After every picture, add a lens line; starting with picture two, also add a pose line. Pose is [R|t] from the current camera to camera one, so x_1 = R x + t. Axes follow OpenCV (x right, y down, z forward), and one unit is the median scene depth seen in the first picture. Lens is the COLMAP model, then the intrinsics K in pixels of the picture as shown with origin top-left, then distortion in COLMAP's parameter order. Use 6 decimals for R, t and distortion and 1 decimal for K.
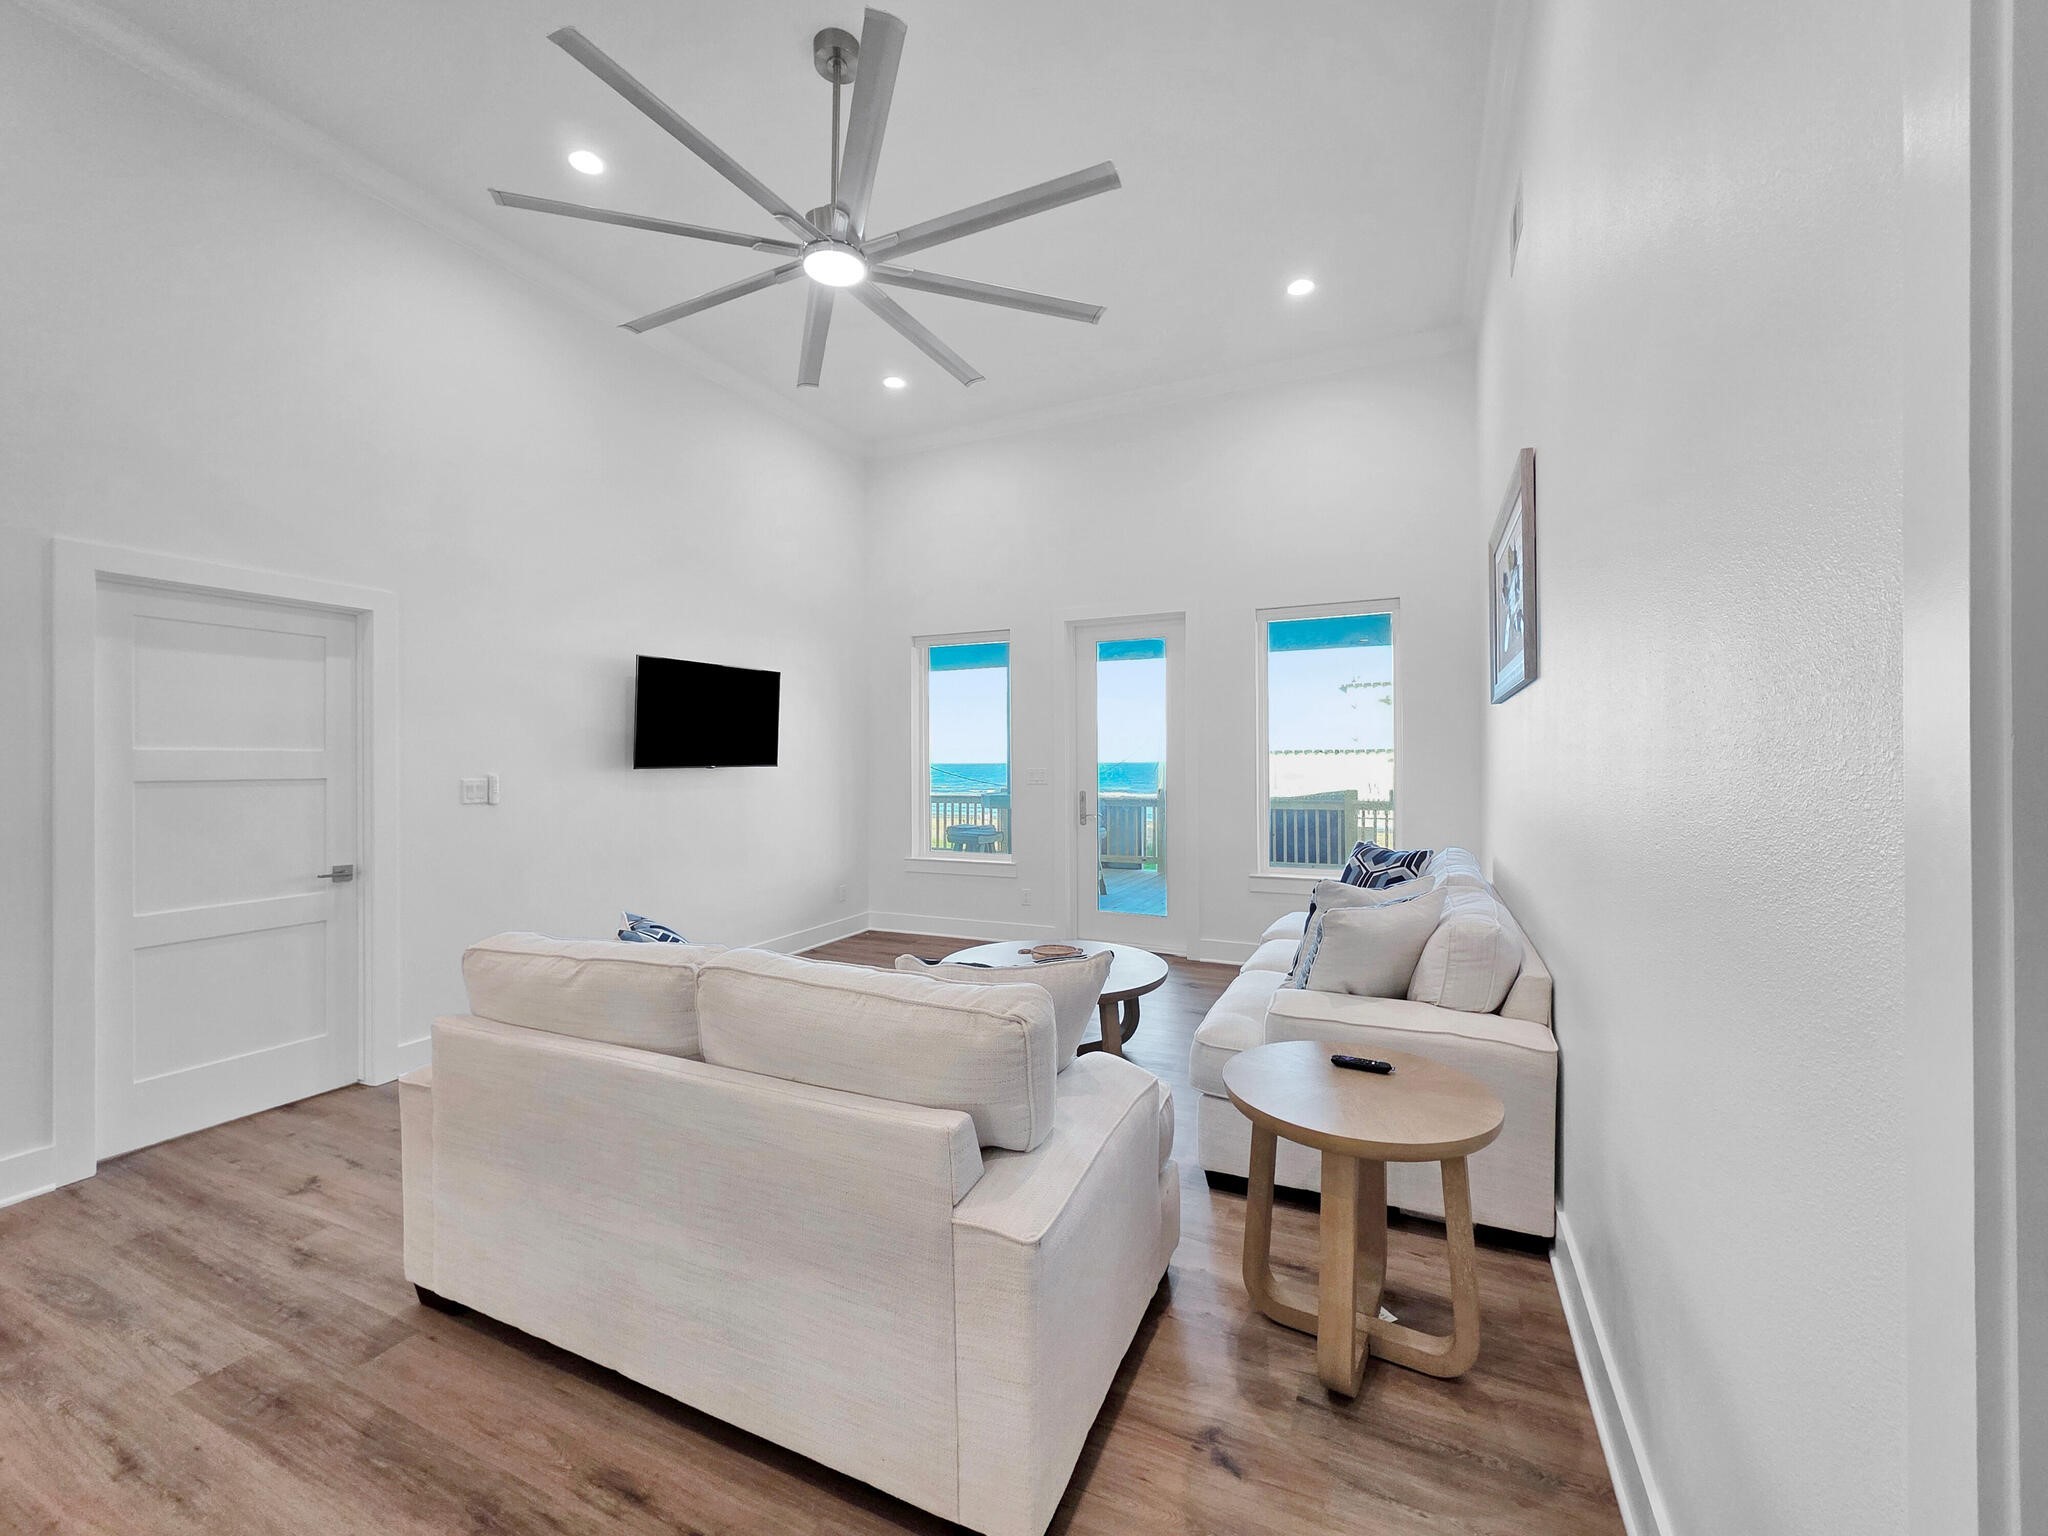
lens RADIAL K [[822.3, 0, 1030.2], [0, 822.3, 764.0], [0, 0, 1]] dist [-0.000631, -0.000661]
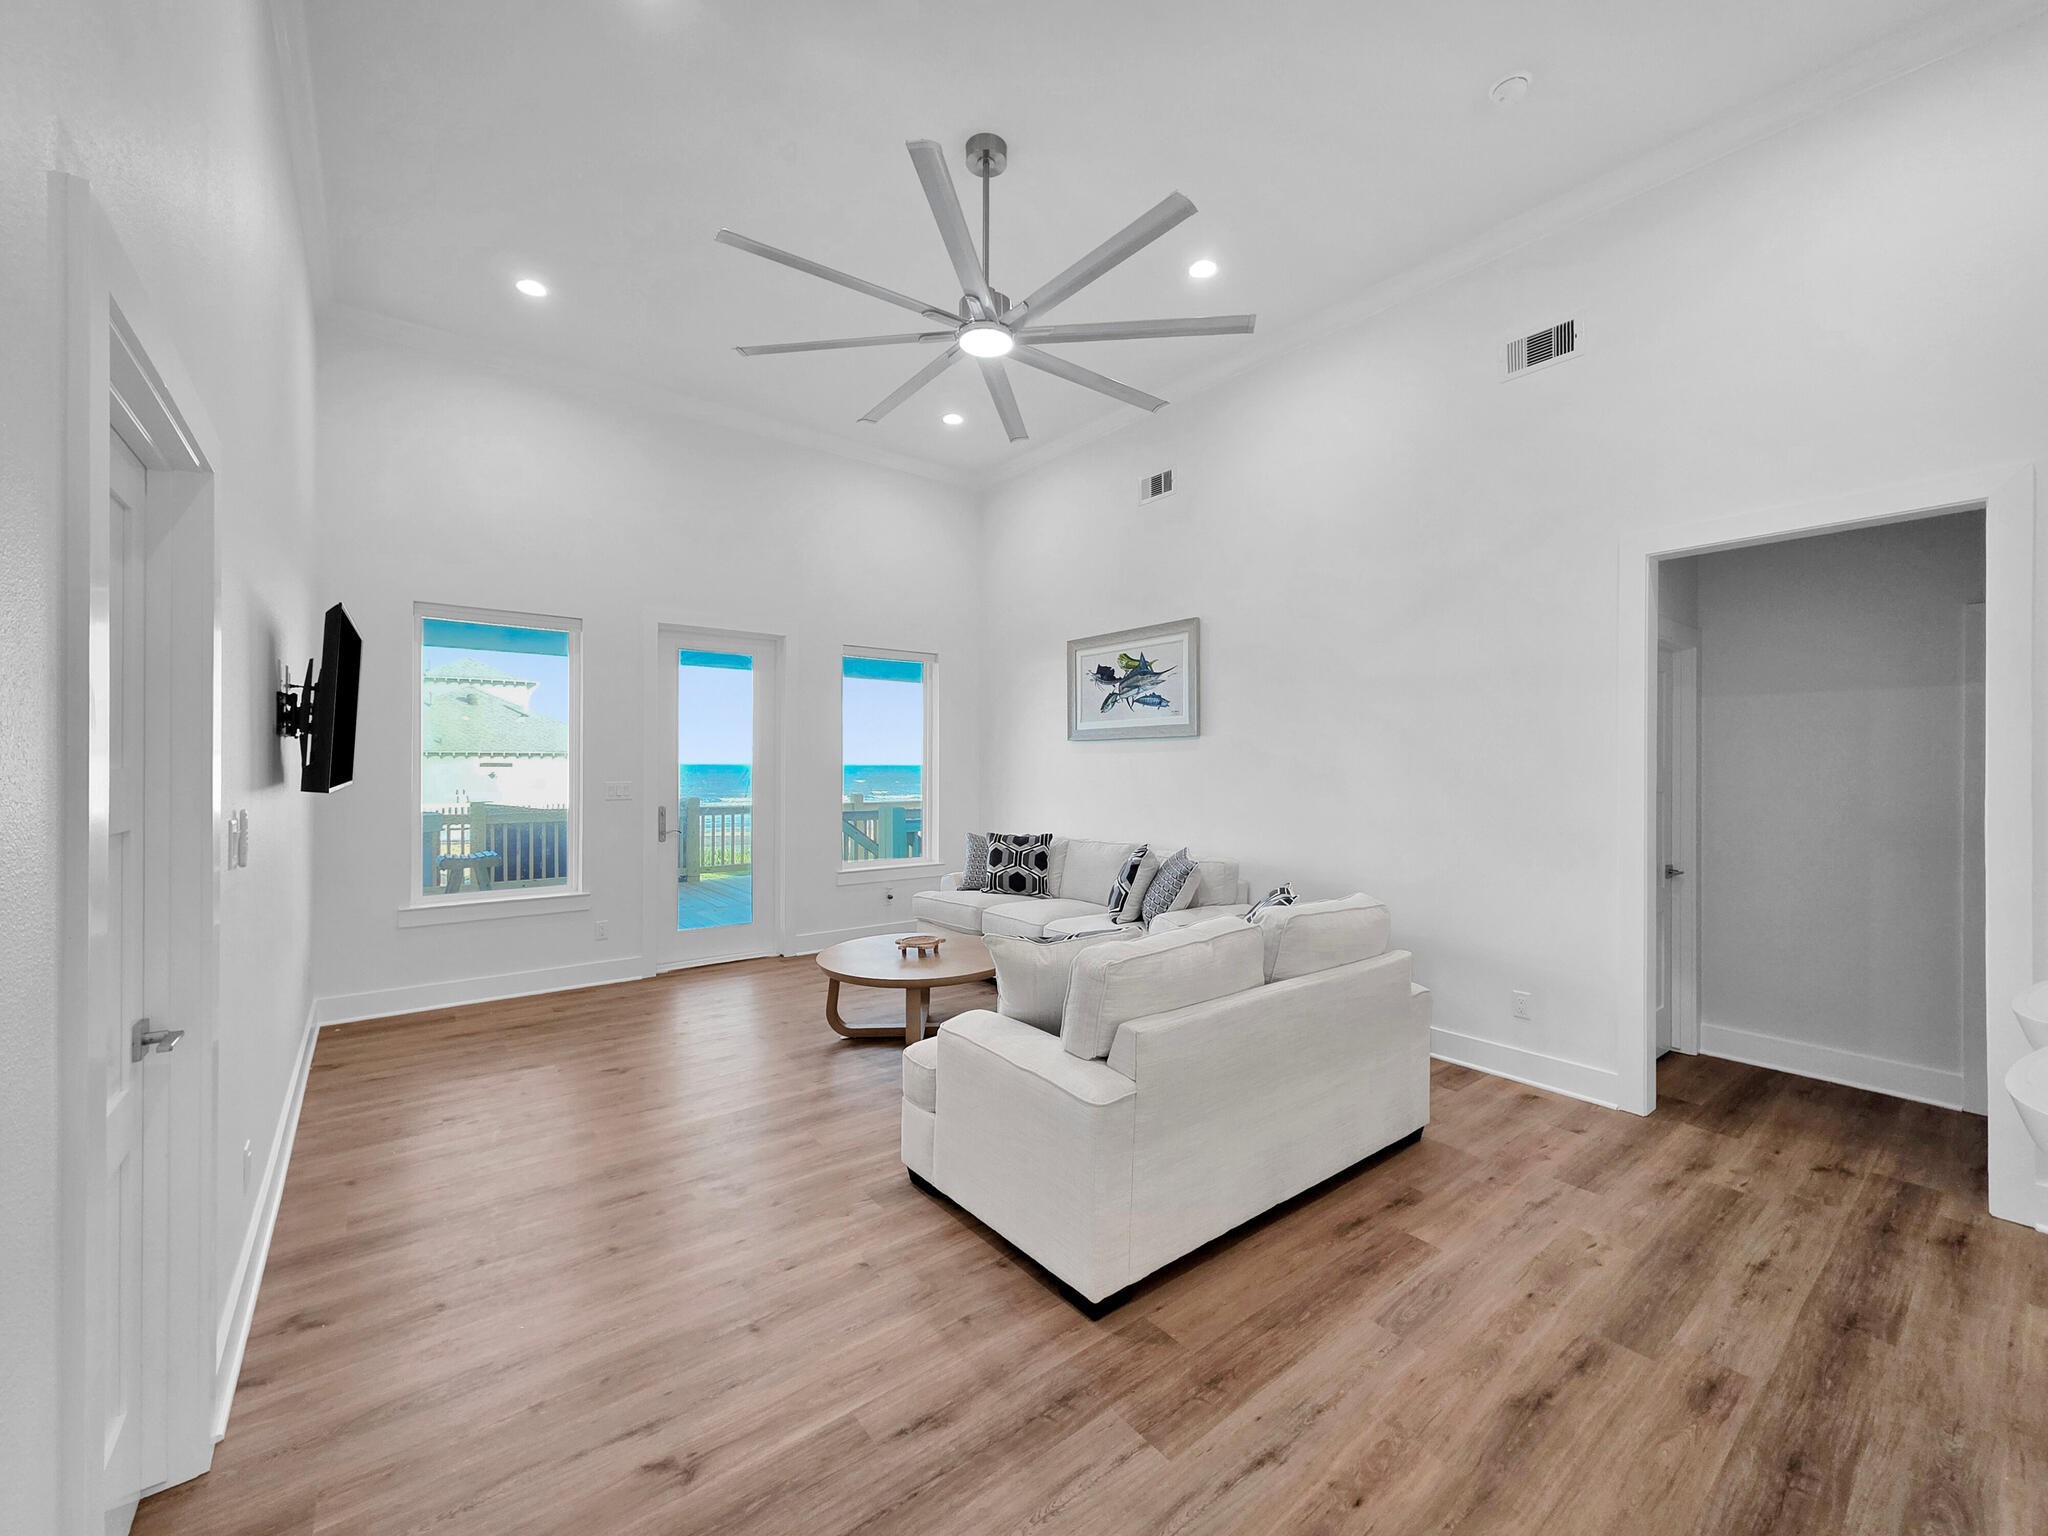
lens RADIAL K [[822.3, 0, 1030.2], [0, 822.3, 764.0], [0, 0, 1]] dist [-0.000631, -0.000661]
pose [[0.459443, 0.007062, 0.888179, -1.023561], [-0.003431, 0.999975, -0.006176, -0.016993], [-0.888201, -0.000210, 0.459456, 0.365965]]
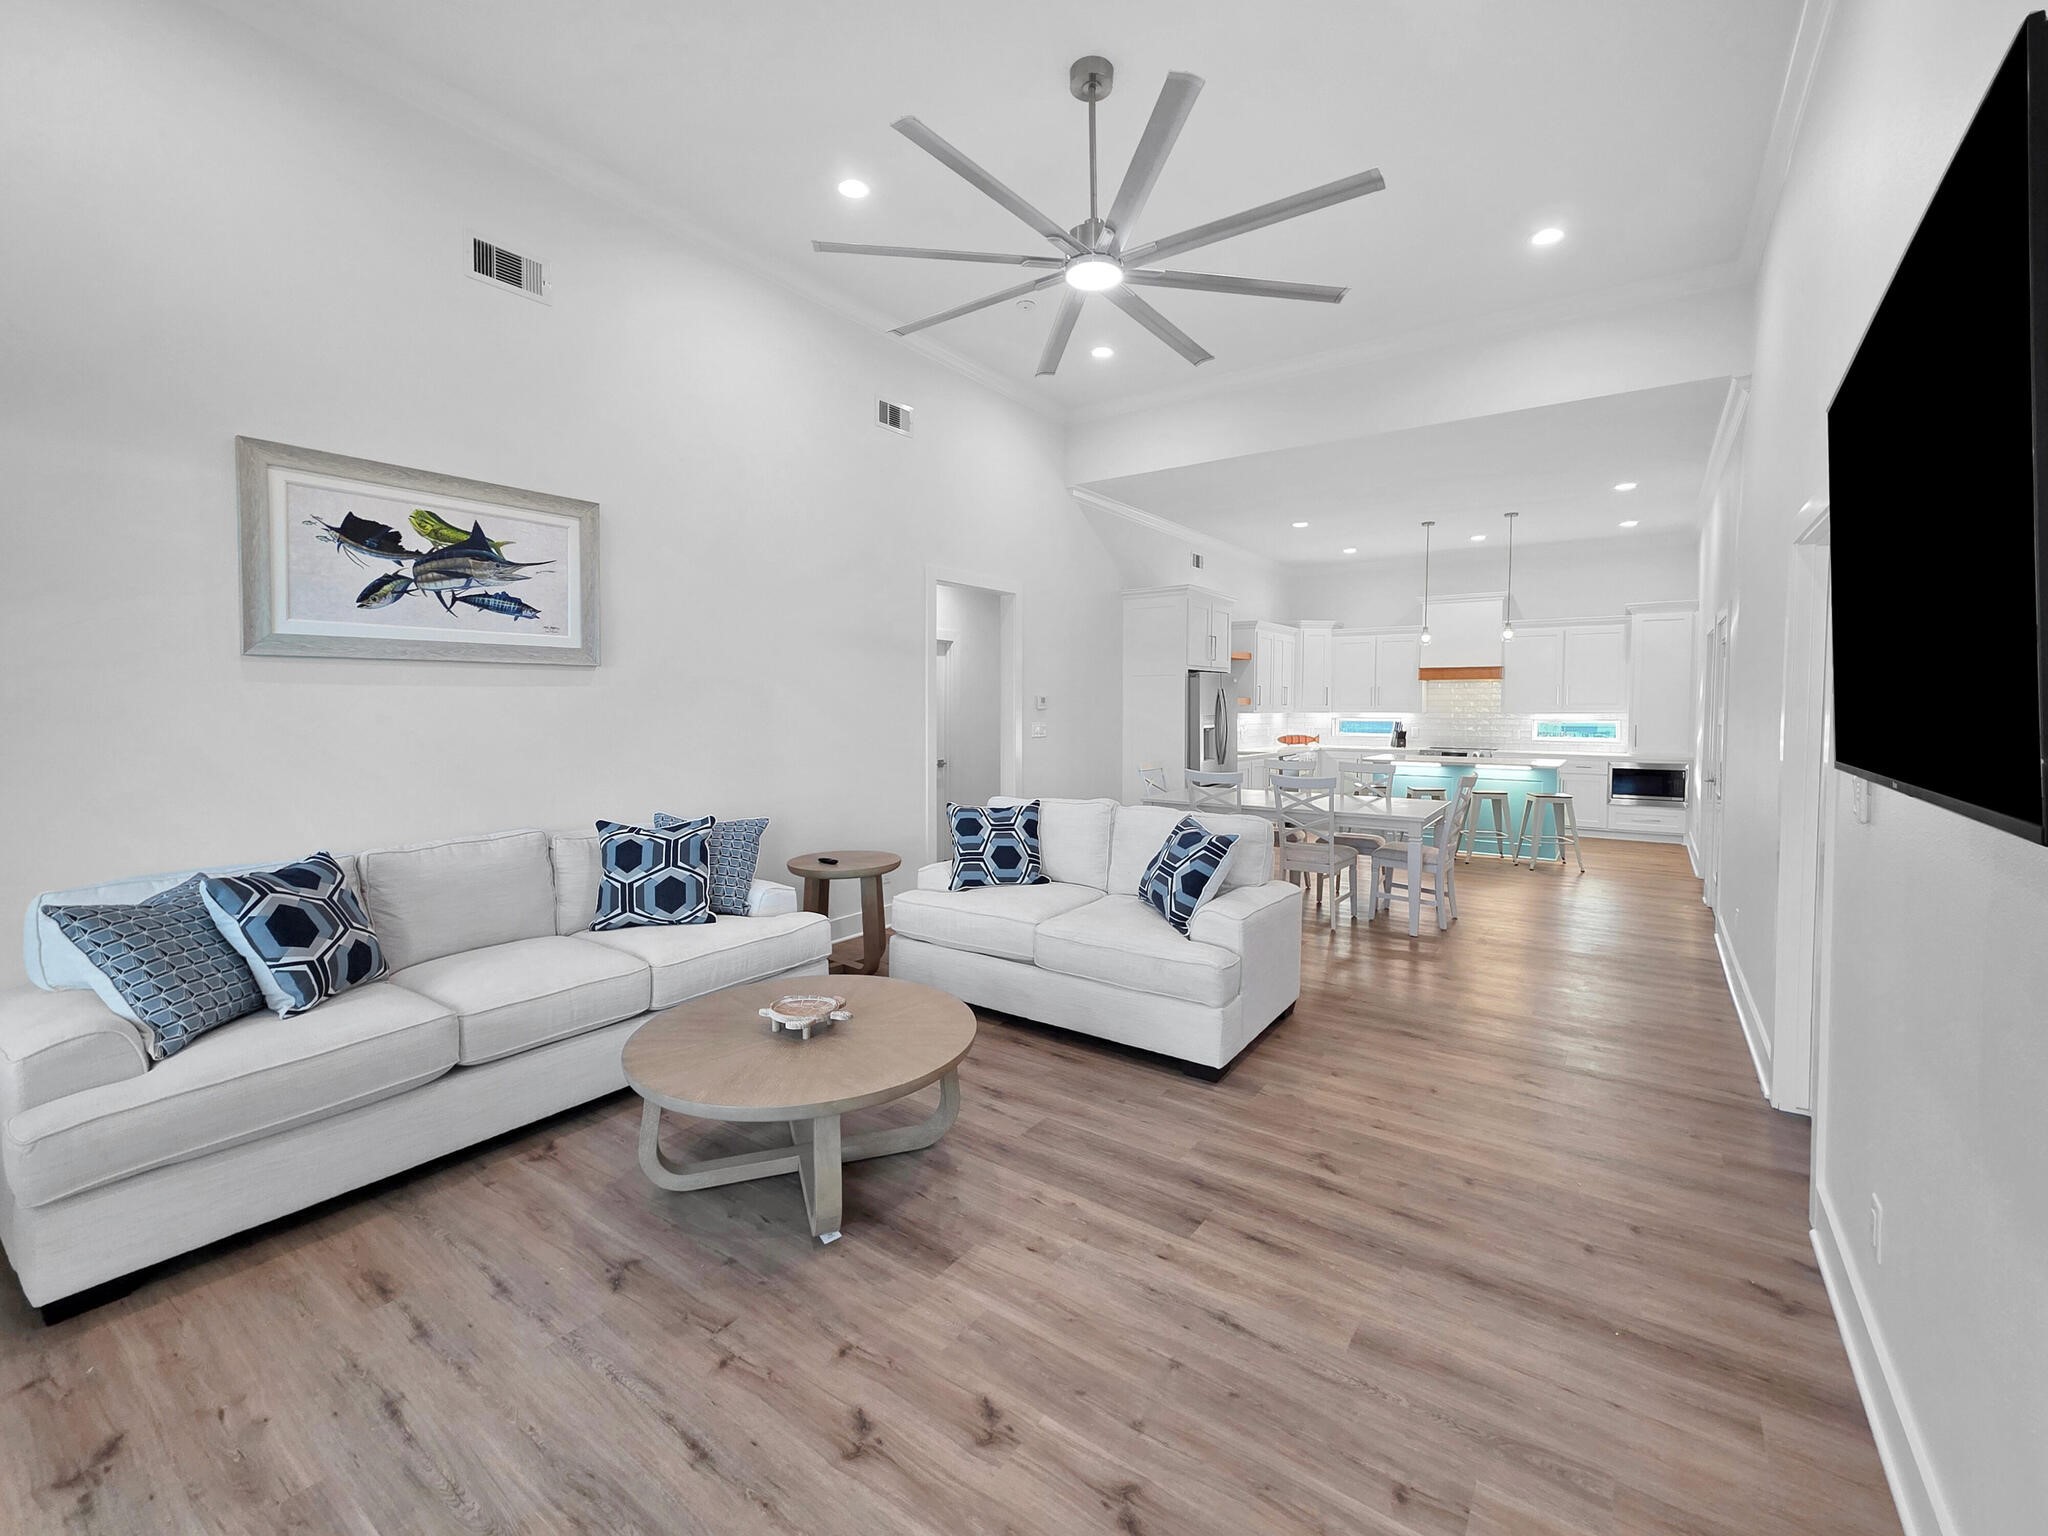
lens RADIAL K [[863.4, 0, 1021.5], [0, 863.4, 723.4], [0, 0, 1]] dist [0.000697, -0.000135]
pose [[-0.980869, -0.000068, 0.194670, -0.316400], [0.004627, 0.999709, 0.023664, -0.027366], [-0.194615, 0.024112, -0.980583, 1.831130]]
